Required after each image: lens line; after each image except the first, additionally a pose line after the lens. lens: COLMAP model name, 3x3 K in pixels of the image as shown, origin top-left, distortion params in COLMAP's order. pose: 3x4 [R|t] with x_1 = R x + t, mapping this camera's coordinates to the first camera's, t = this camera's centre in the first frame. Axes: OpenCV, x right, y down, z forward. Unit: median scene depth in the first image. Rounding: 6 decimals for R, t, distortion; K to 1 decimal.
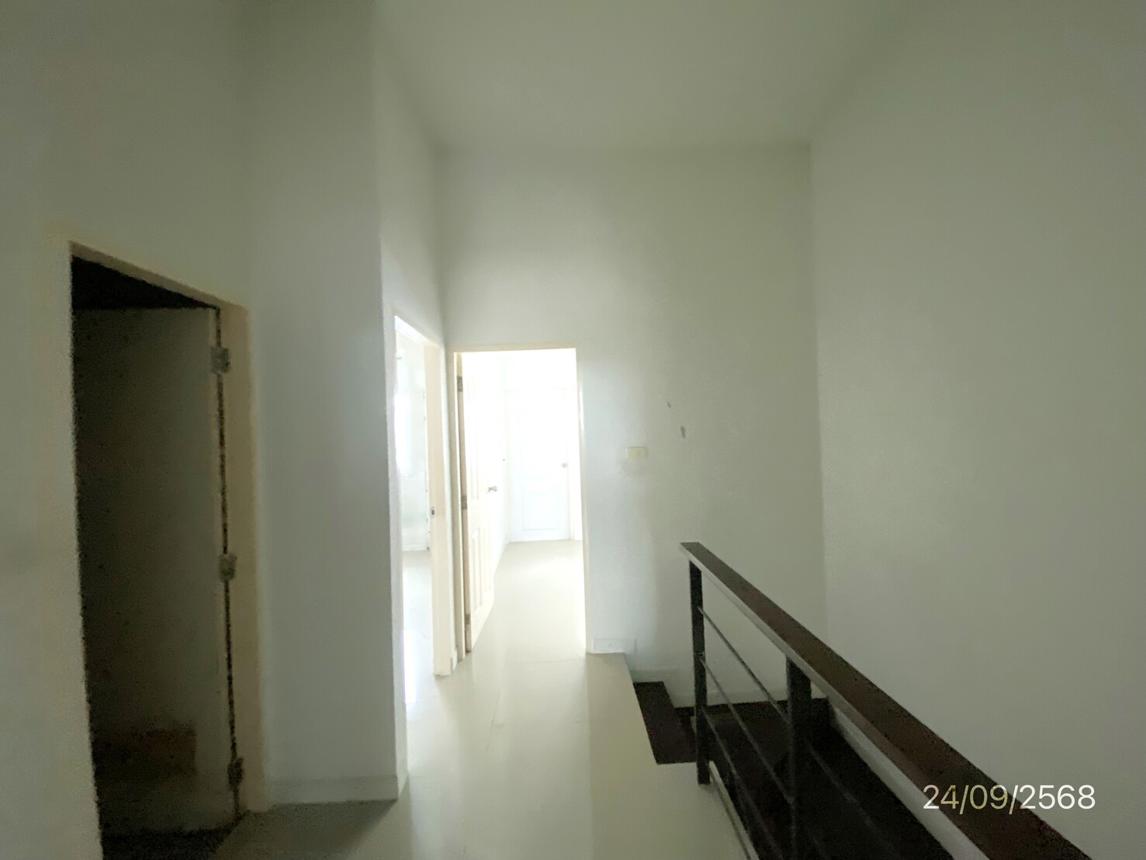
lens RADIAL K [[470.0, 0, 574.4], [0, 470.0, 431.0], [0, 0, 1]] dist [-0.025788, -0.001350]
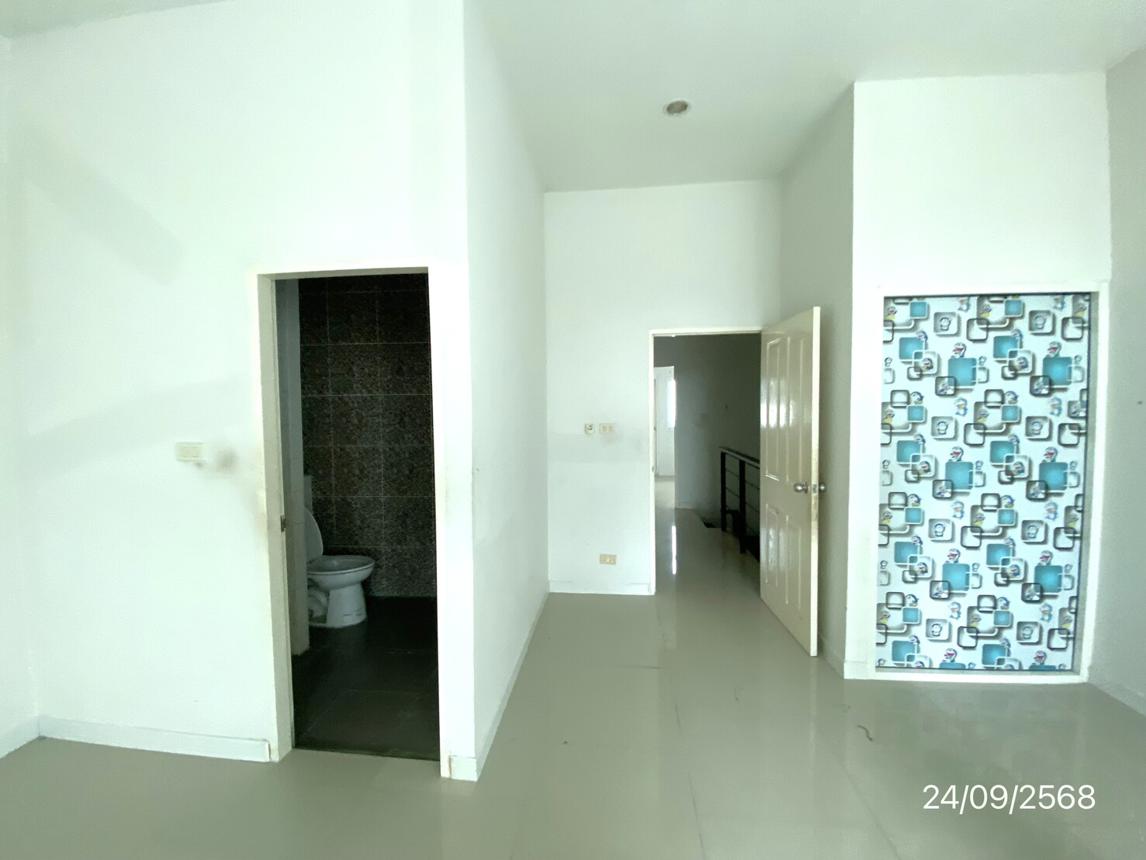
lens RADIAL K [[470.0, 0, 573.4], [0, 470.0, 431.4], [0, 0, 1]] dist [-0.025788, -0.001350]
pose [[0.991737, 0.027611, -0.125280, -0.286951], [-0.021666, 0.998585, 0.048565, 0.041360], [0.126444, -0.045449, 0.990932, -1.907576]]
